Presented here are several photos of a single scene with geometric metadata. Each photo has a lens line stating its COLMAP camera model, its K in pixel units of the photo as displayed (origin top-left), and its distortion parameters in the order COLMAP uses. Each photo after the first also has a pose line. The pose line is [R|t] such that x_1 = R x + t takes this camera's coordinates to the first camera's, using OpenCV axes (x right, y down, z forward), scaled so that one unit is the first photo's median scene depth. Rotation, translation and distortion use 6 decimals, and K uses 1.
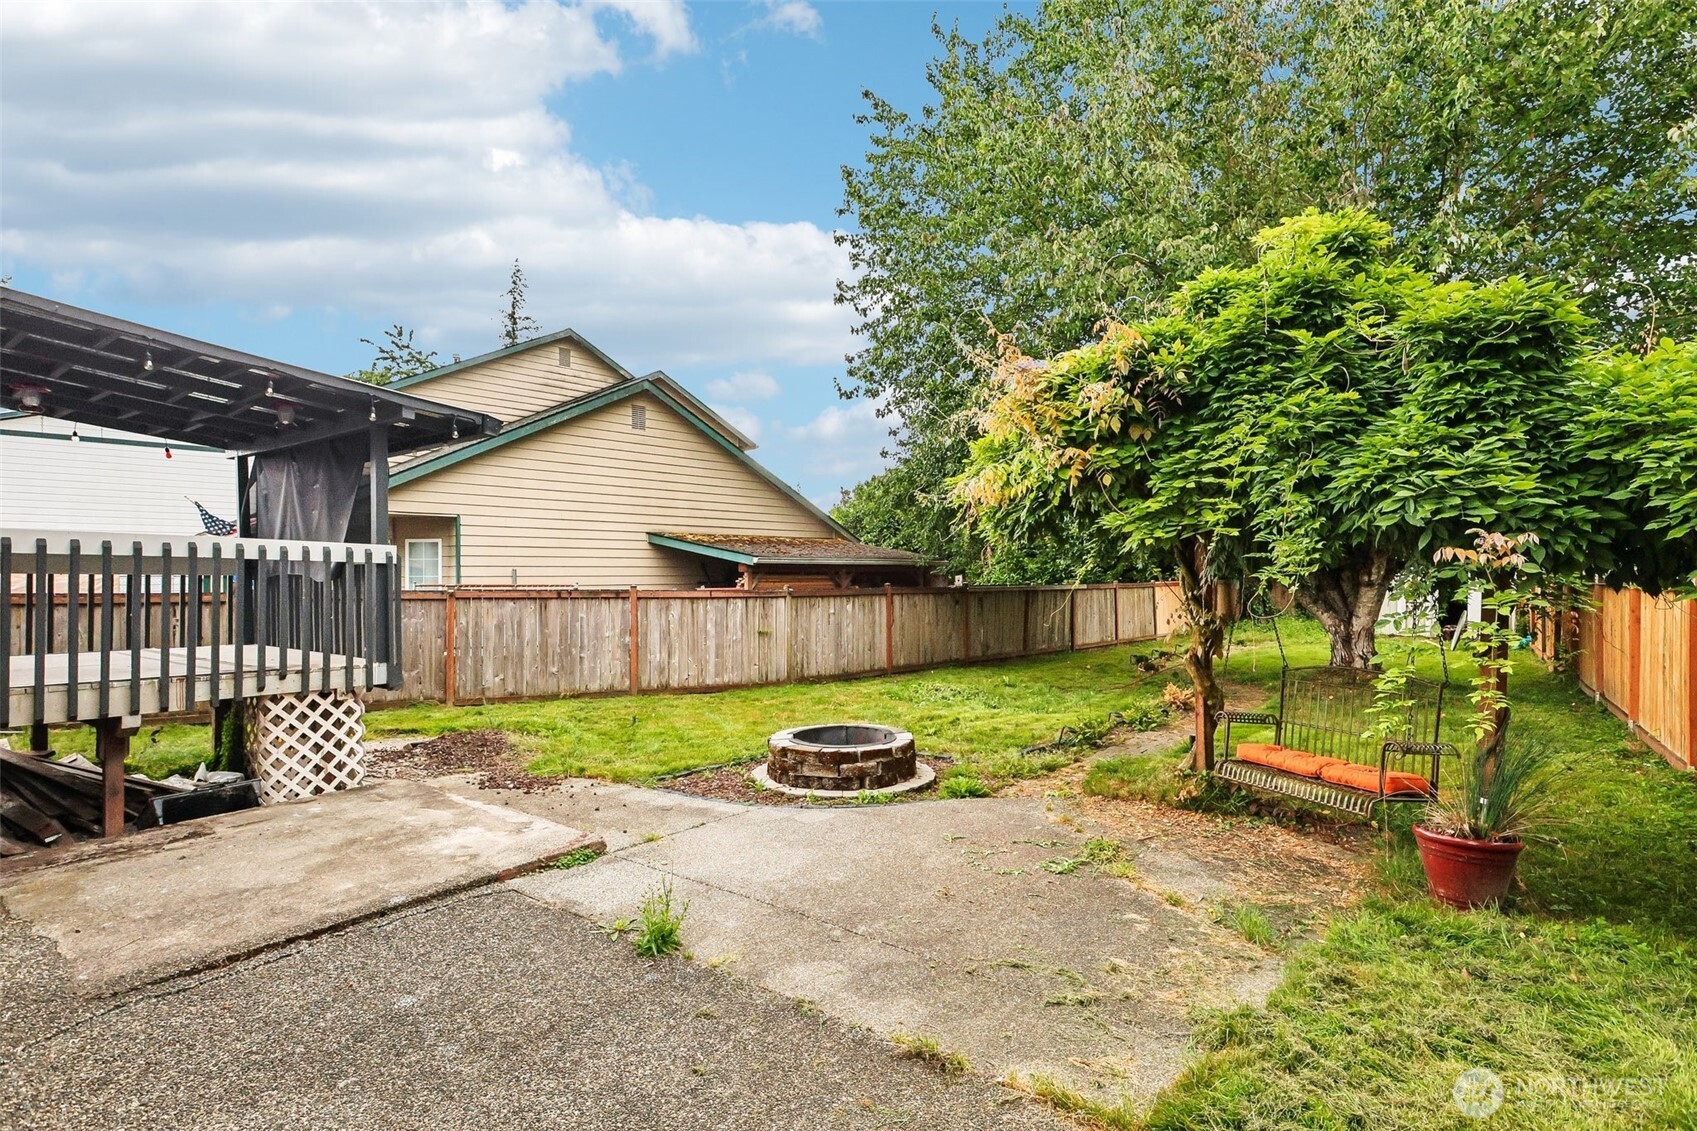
lens RADIAL K [[818.1, 0, 846.9], [0, 818.1, 571.4], [0, 0, 1]] dist [-0.002177, -0.000047]
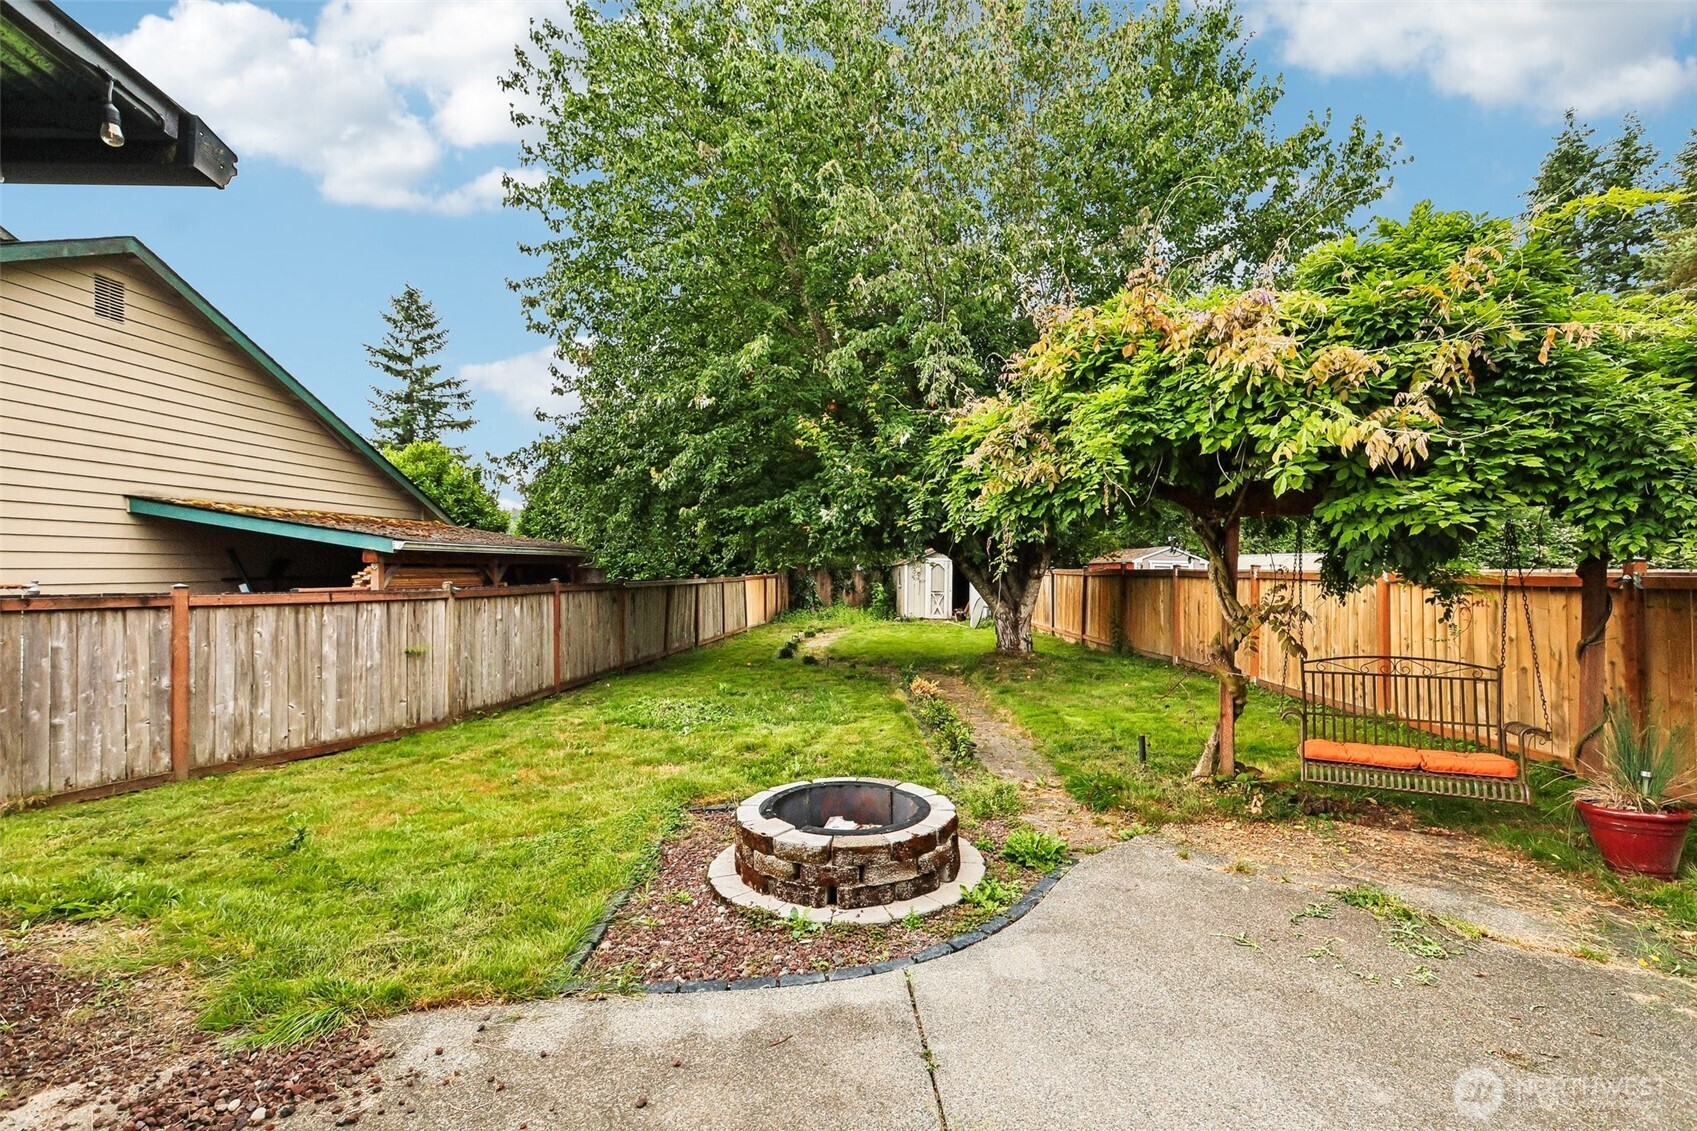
lens RADIAL K [[754.6, 0, 848.5], [0, 754.6, 565.5], [0, 0, 1]] dist [0.000006, 0.000445]
pose [[0.772360, 0.005211, 0.635164, -0.225065], [-0.004489, 0.999986, -0.002747, 0.002904], [-0.635169, -0.000730, 0.772373, 0.293059]]
